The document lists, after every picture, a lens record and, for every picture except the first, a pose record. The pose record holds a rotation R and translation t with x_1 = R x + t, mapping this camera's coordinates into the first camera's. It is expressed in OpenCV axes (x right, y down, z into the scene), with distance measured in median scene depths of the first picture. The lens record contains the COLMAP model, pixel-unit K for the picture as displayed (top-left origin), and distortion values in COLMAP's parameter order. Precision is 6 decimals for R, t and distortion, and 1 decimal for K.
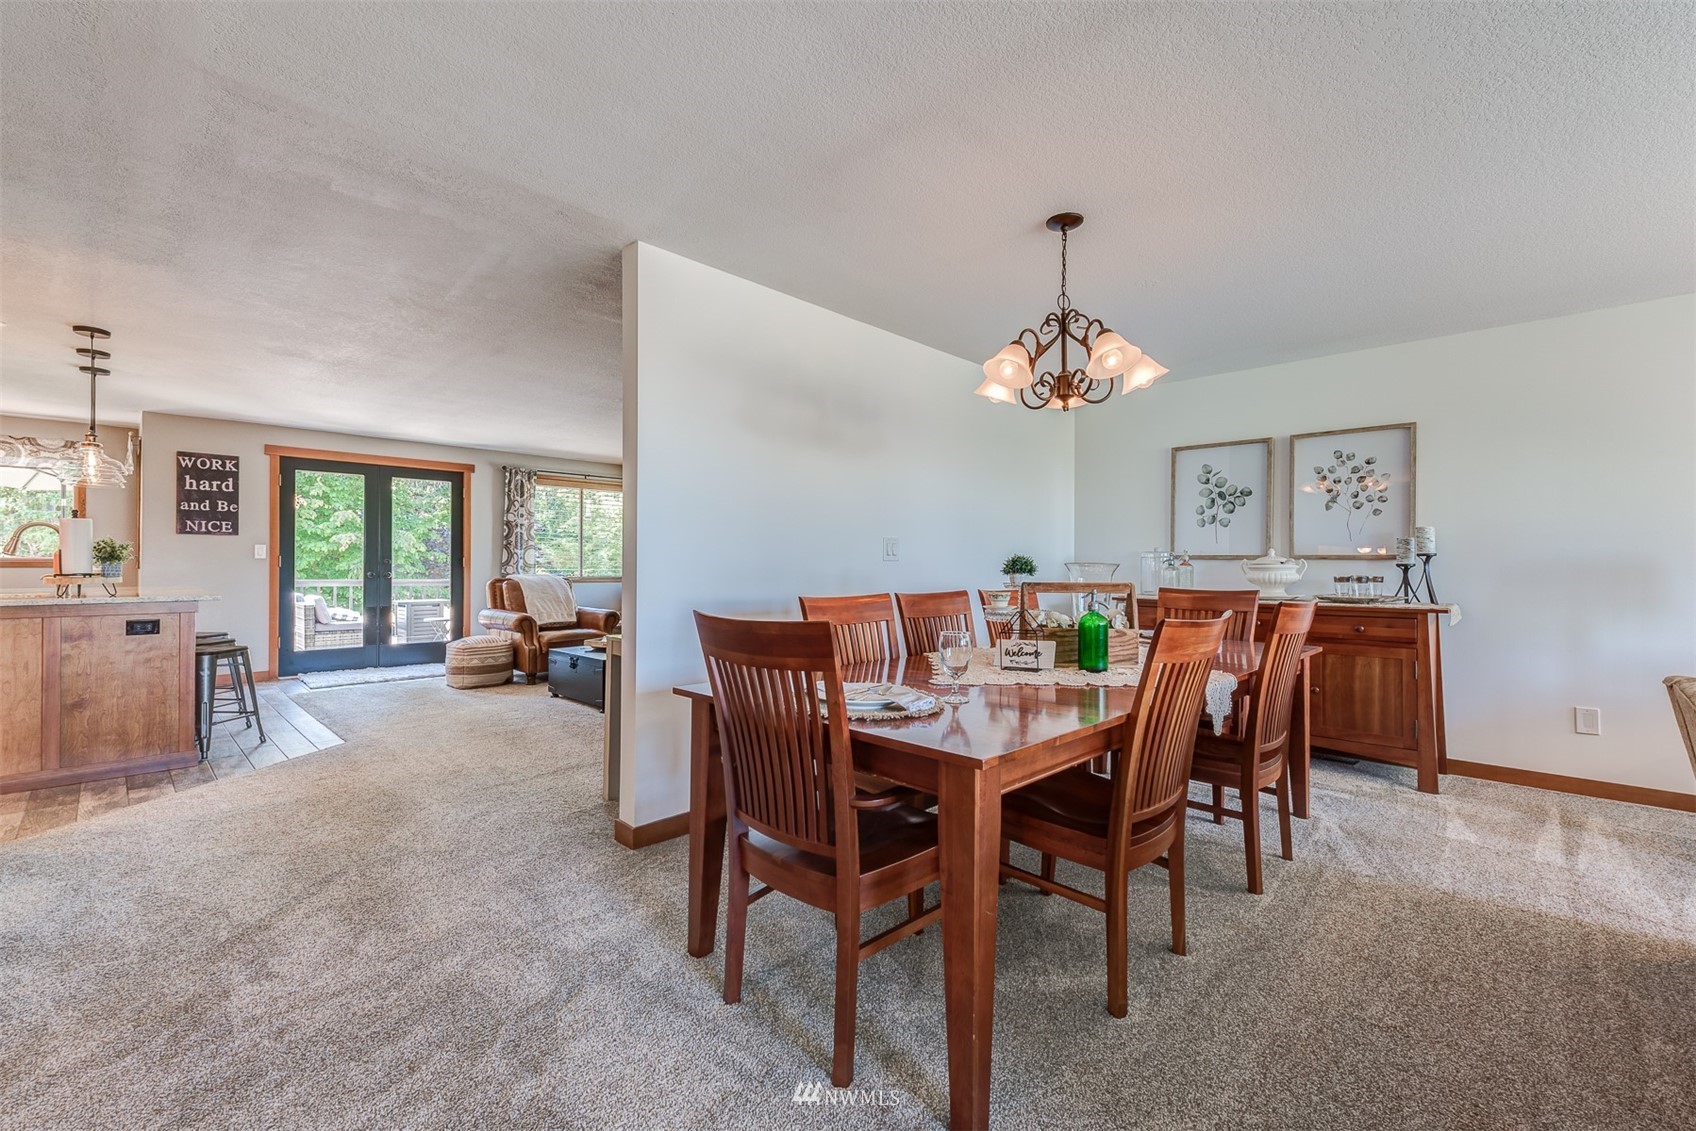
lens RADIAL K [[704.0, 0, 852.7], [0, 704.0, 564.8], [0, 0, 1]] dist [0.006037, -0.002814]
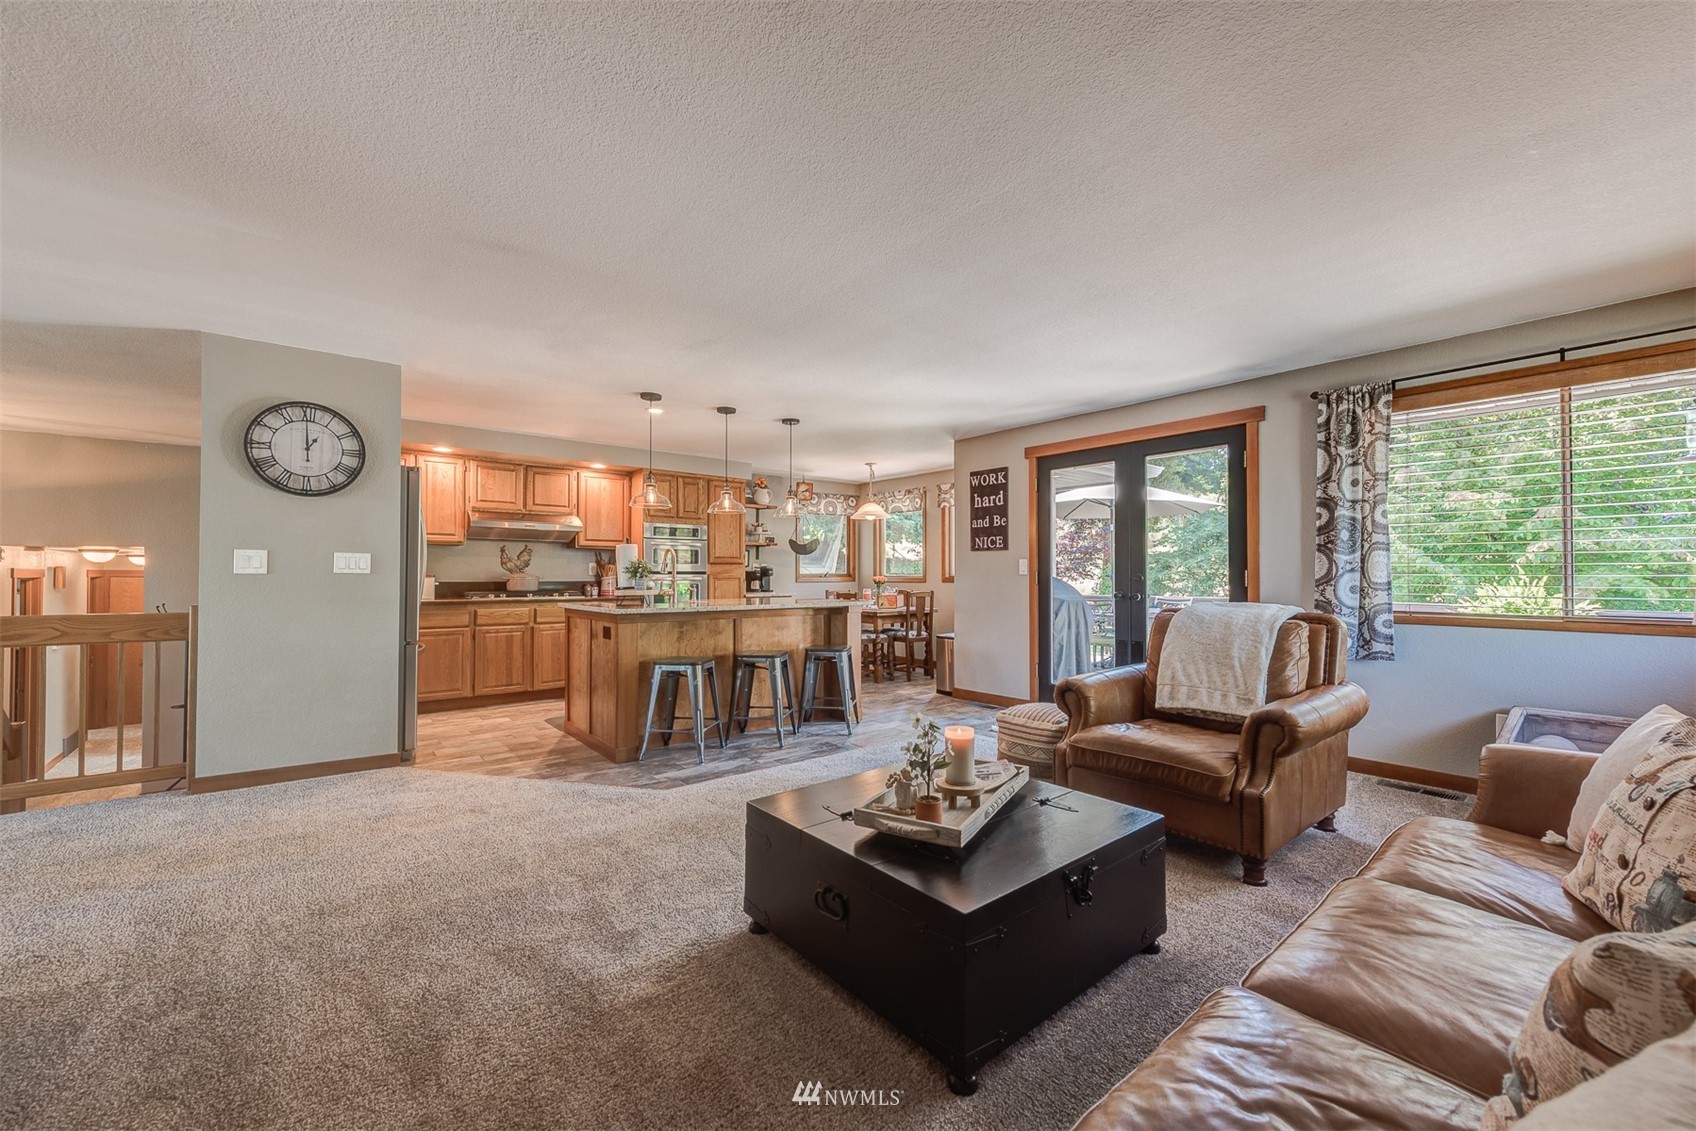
lens RADIAL K [[668.8, 0, 849.2], [0, 668.8, 566.5], [0, 0, 1]] dist [0.006624, -0.002619]
pose [[-0.128015, -0.018211, -0.991605, 0.047396], [-0.002697, 0.999834, -0.018014, -0.002790], [0.991769, 0.000368, -0.128043, 0.936495]]
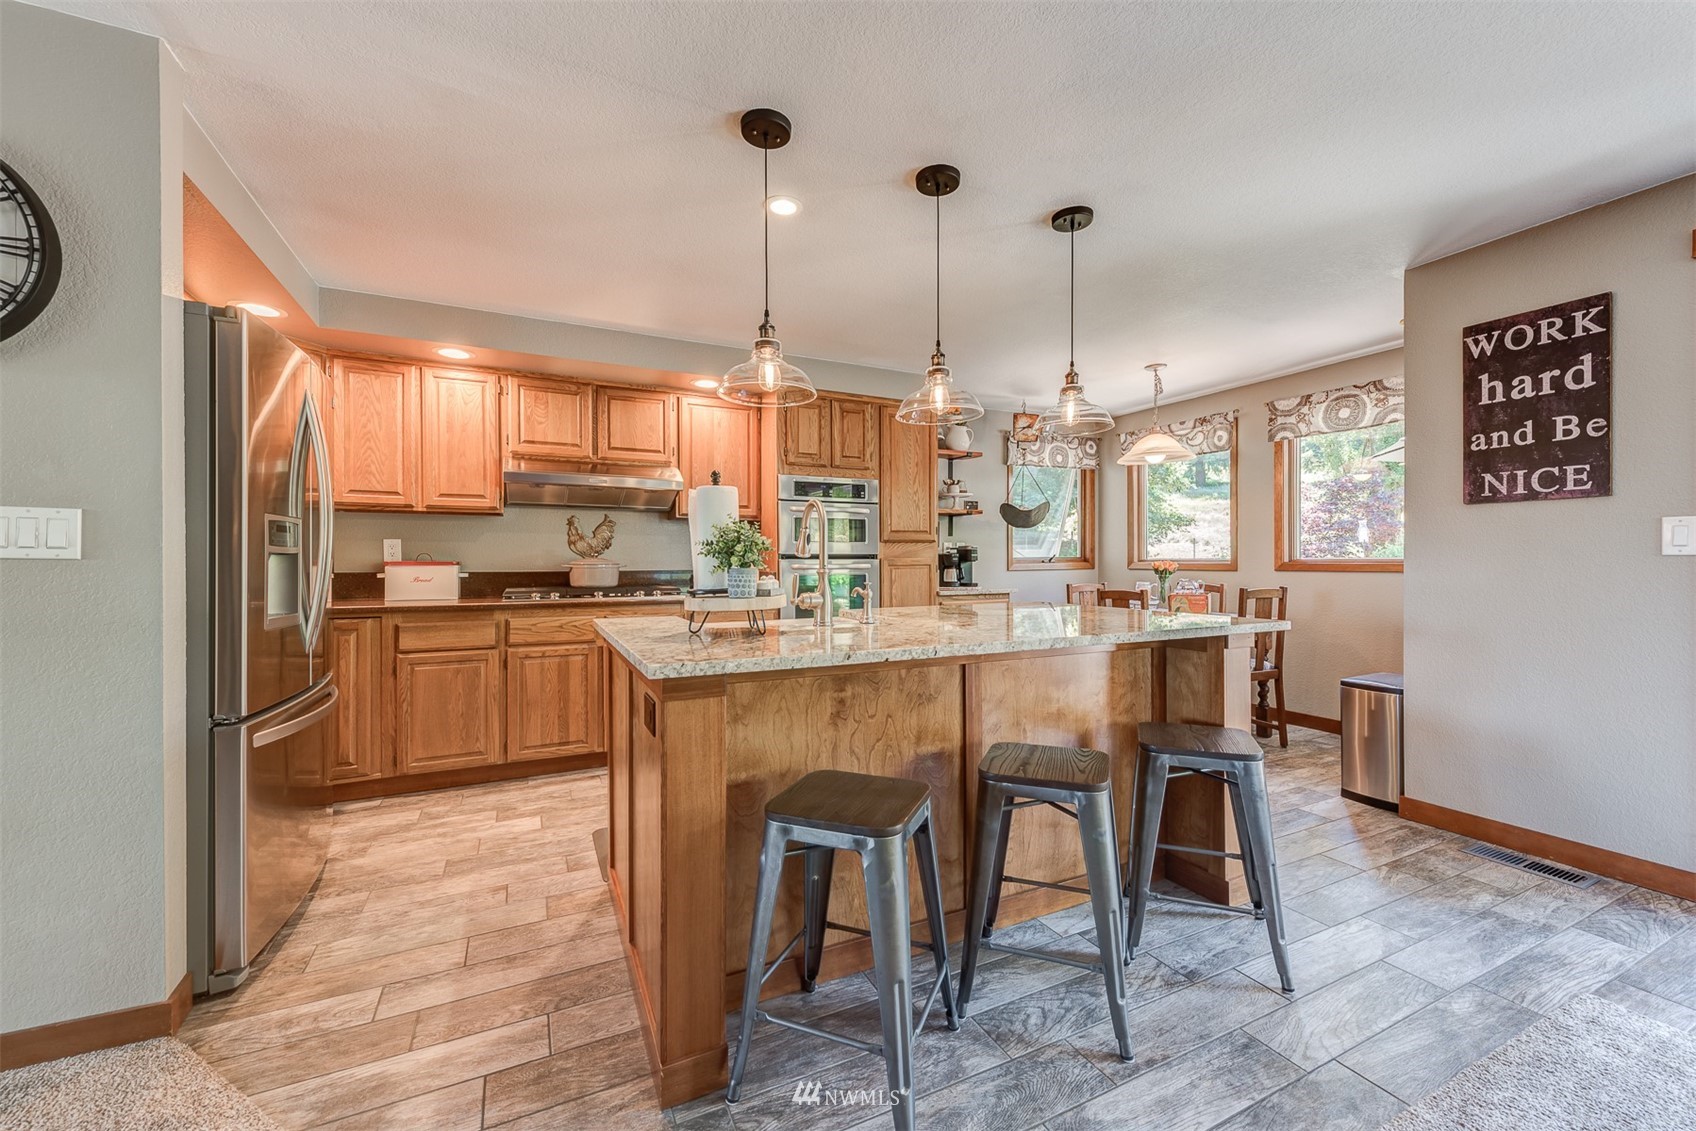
lens RADIAL K [[668.8, 0, 845.9], [0, 668.8, 561.6], [0, 0, 1]] dist [0.006624, -0.002619]
pose [[-0.352889, -0.002763, -0.935661, -0.389824], [-0.000195, 0.999996, -0.002879, -0.004448], [0.935665, -0.000834, -0.352888, 0.763142]]
